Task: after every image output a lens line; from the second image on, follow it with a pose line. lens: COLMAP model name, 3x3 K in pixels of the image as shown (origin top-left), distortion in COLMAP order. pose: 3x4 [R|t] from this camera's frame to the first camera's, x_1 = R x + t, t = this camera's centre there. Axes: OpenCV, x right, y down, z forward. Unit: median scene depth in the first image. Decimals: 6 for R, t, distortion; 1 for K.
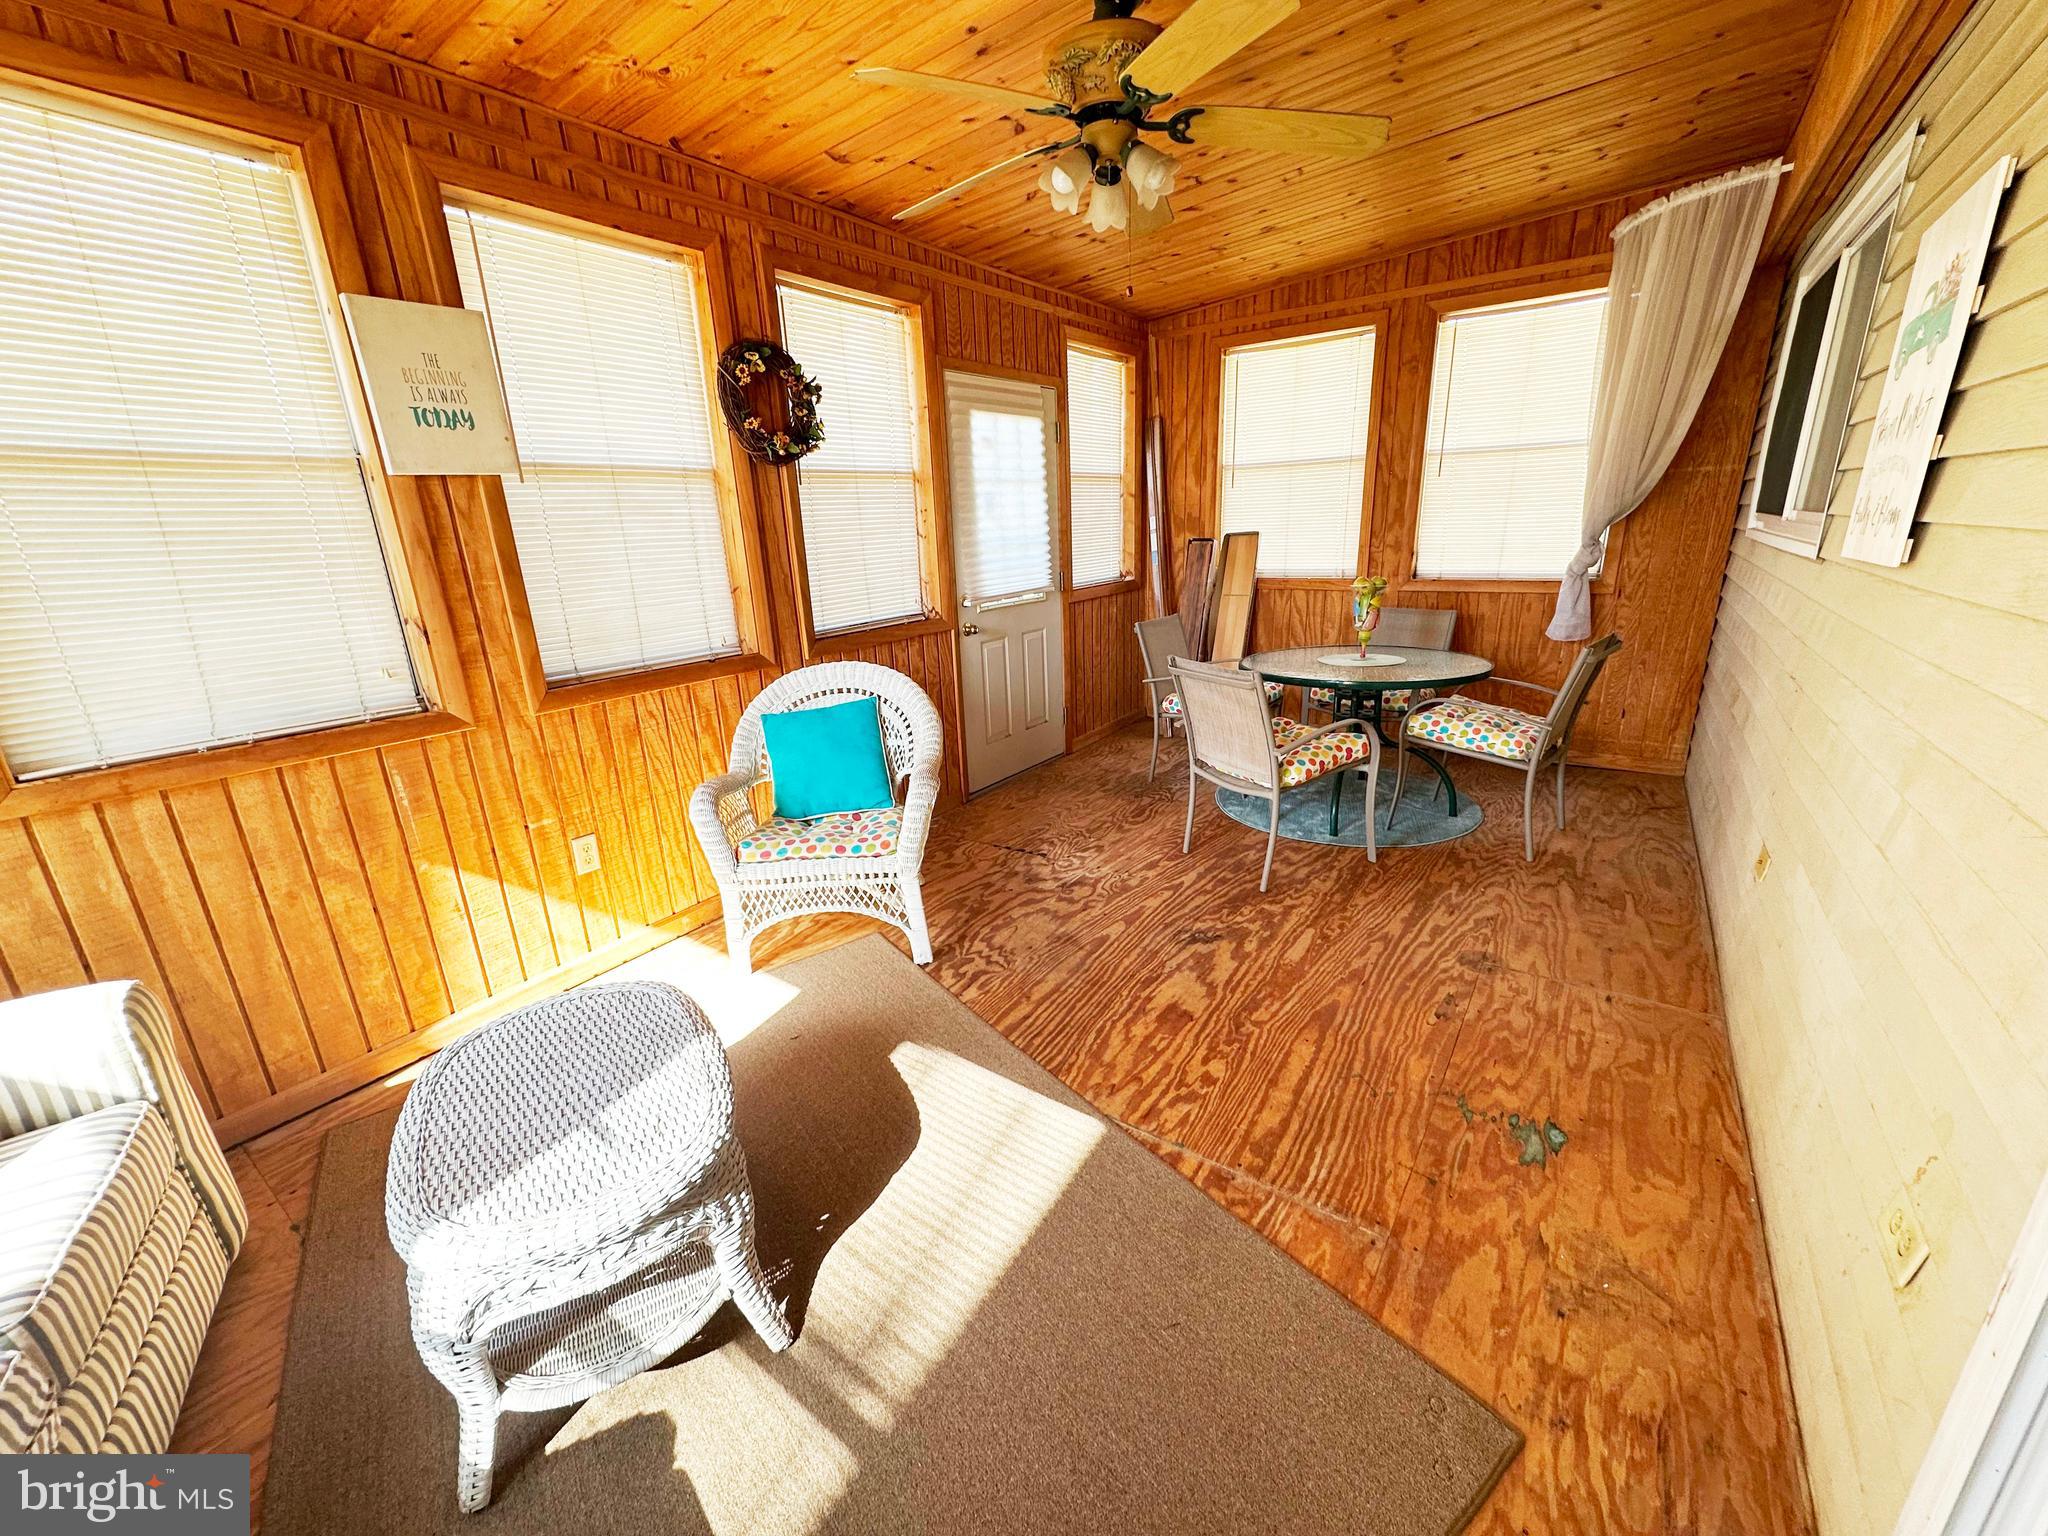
lens RADIAL K [[817.4, 0, 1026.2], [0, 817.4, 769.5], [0, 0, 1]] dist [-0.001171, 0.000008]
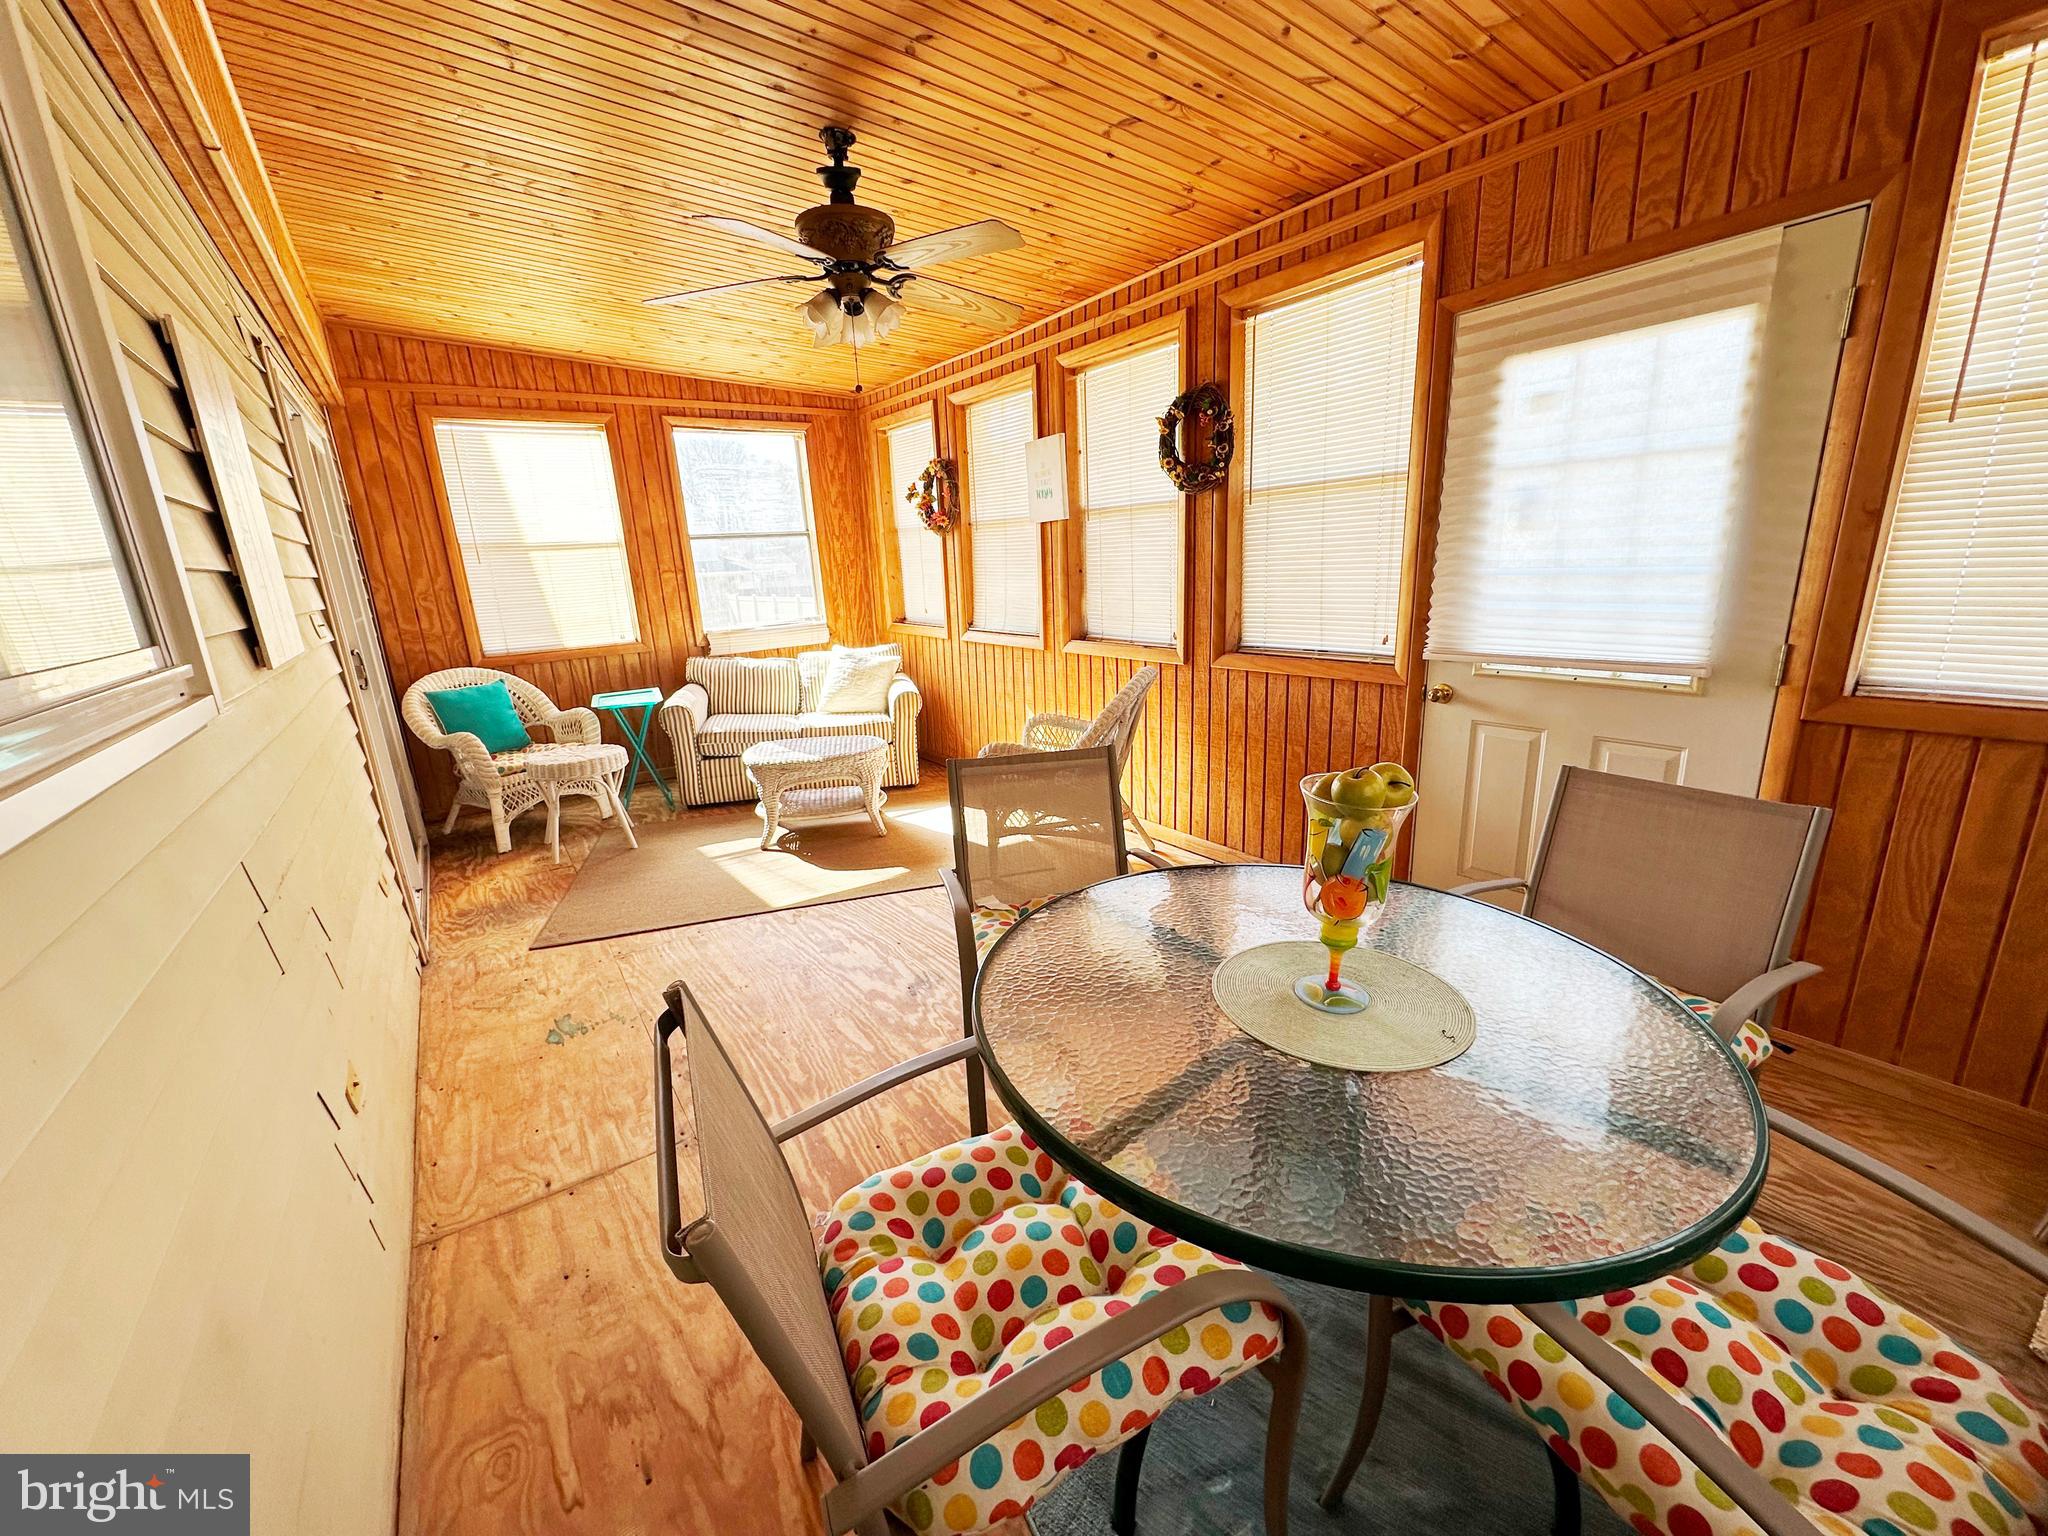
lens RADIAL K [[813.9, 0, 1024.2], [0, 813.9, 772.8], [0, 0, 1]] dist [-0.004248, 0.000441]
pose [[-0.329499, 0.296055, -0.896539, 0.865585], [-0.218726, 0.899799, 0.377519, -0.376939], [0.918471, 0.320489, -0.231728, 1.109202]]
